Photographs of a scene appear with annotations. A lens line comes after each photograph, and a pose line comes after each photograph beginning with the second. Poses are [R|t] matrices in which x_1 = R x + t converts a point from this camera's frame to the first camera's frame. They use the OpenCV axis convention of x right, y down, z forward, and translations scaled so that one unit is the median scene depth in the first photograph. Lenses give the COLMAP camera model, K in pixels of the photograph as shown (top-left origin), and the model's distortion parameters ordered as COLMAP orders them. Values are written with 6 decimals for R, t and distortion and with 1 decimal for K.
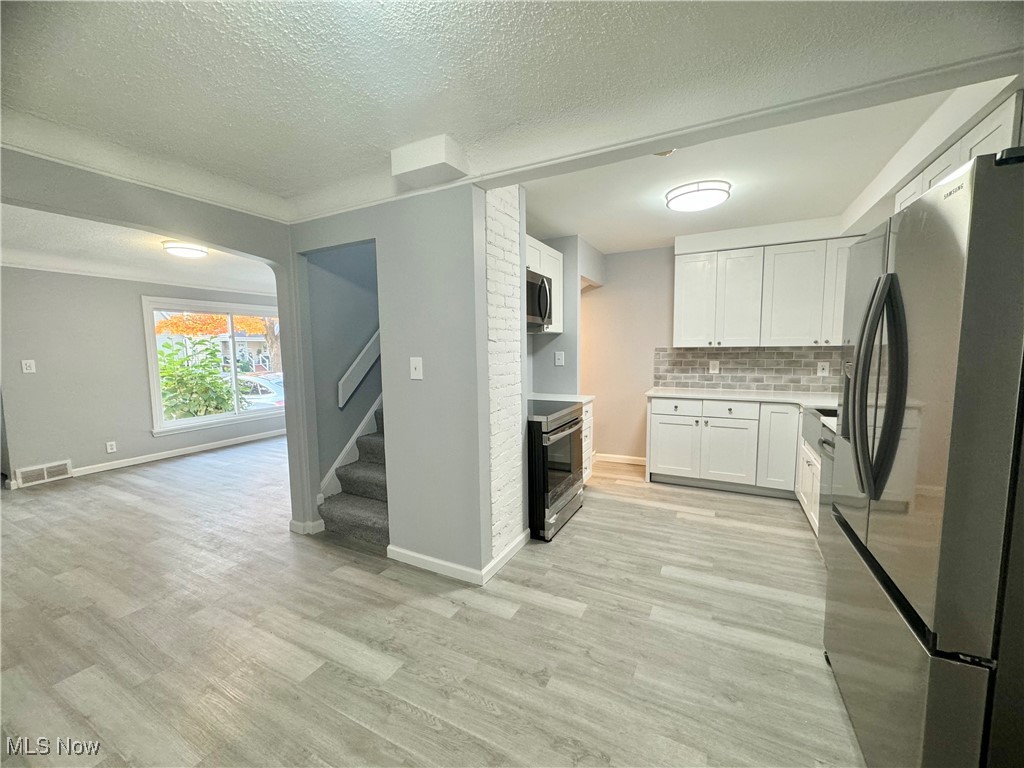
lens RADIAL K [[407.0, 0, 508.2], [0, 407.0, 386.5], [0, 0, 1]] dist [0.002008, 0.000907]
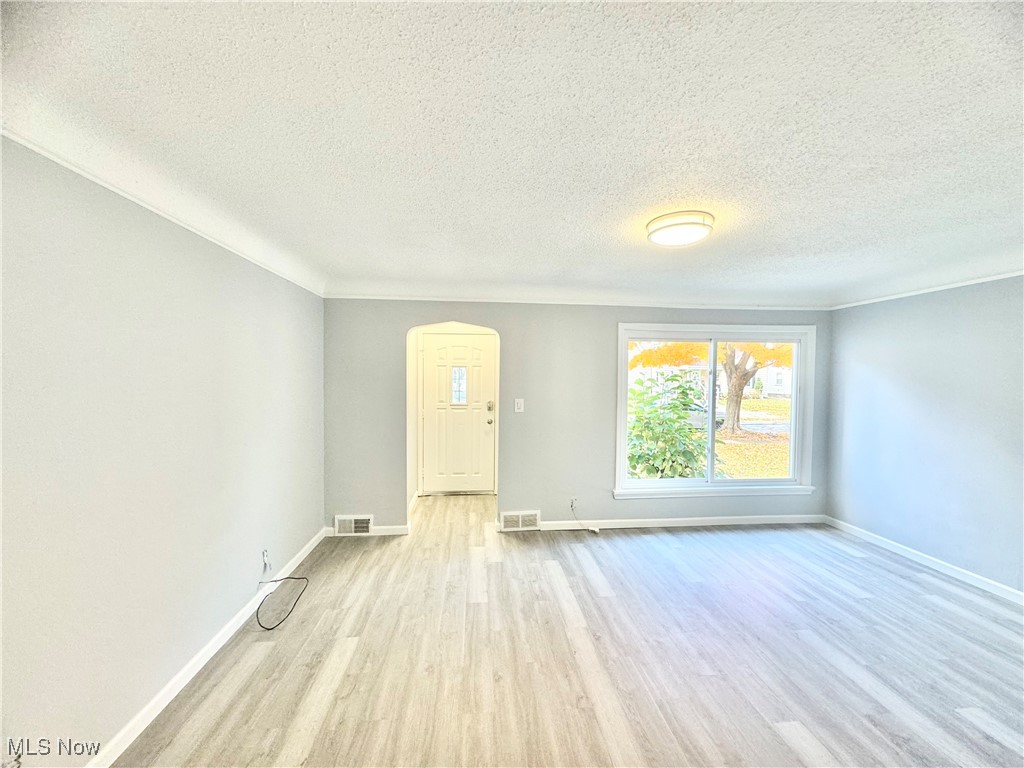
lens RADIAL K [[407.0, 0, 510.8], [0, 407.0, 385.2], [0, 0, 1]] dist [0.002008, 0.000907]
pose [[0.542530, 0.039579, -0.839104, -0.324389], [-0.098720, 0.994972, -0.016897, -0.062724], [0.834216, 0.092003, 0.543709, 0.382513]]
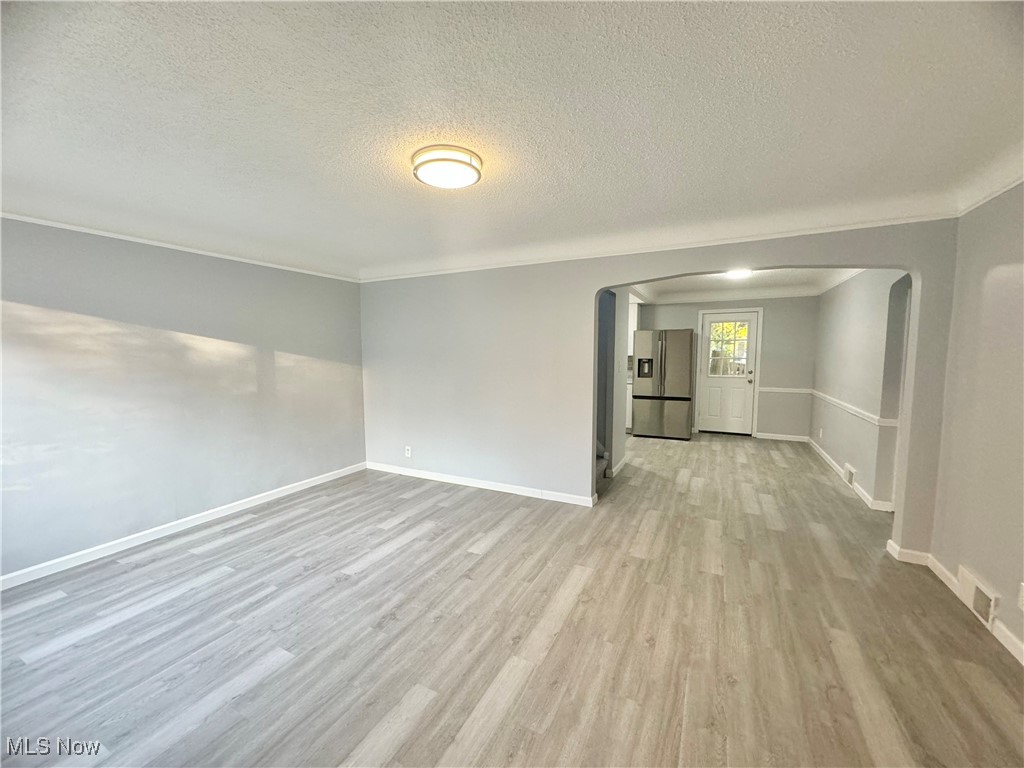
lens RADIAL K [[407.0, 0, 509.7], [0, 407.0, 386.2], [0, 0, 1]] dist [0.002008, 0.000907]
pose [[-0.010565, -0.068994, 0.997561, -1.023763], [0.102164, 0.992322, 0.069714, -0.066989], [-0.994711, 0.102651, -0.003435, 0.724584]]
